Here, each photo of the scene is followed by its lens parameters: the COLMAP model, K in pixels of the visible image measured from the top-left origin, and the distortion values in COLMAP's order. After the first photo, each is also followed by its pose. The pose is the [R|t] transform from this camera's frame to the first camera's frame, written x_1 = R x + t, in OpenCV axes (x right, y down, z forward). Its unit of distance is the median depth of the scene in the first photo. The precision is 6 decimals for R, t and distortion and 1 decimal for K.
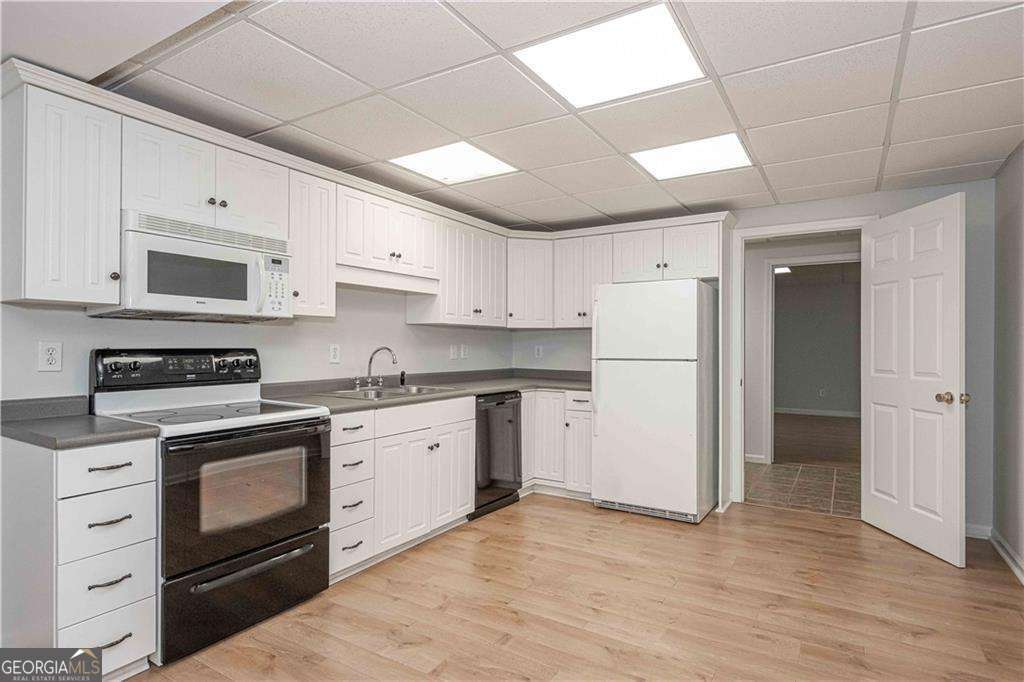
lens RADIAL K [[538.0, 0, 482.3], [0, 538.0, 343.5], [0, 0, 1]] dist [-0.000230, -0.000281]
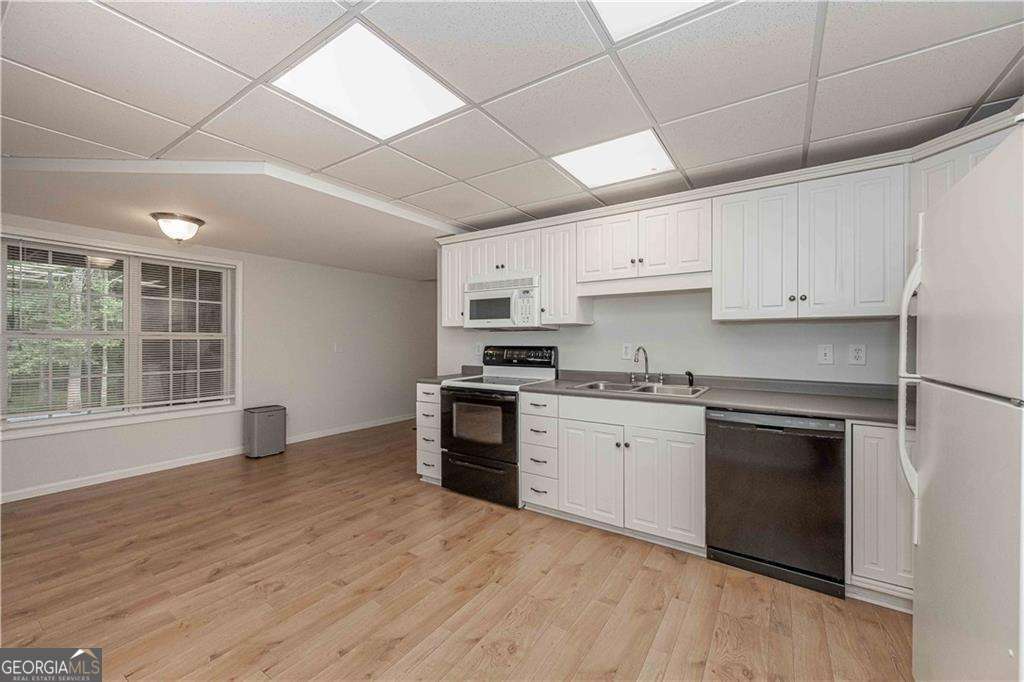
lens RADIAL K [[404.2, 0, 532.2], [0, 404.2, 340.0], [0, 0, 1]] dist [-0.000151, -0.000063]
pose [[0.025351, -0.009887, -0.999630, 0.811901], [0.000522, 0.999951, -0.009877, 0.002154], [0.999678, -0.000271, 0.025355, 0.983704]]
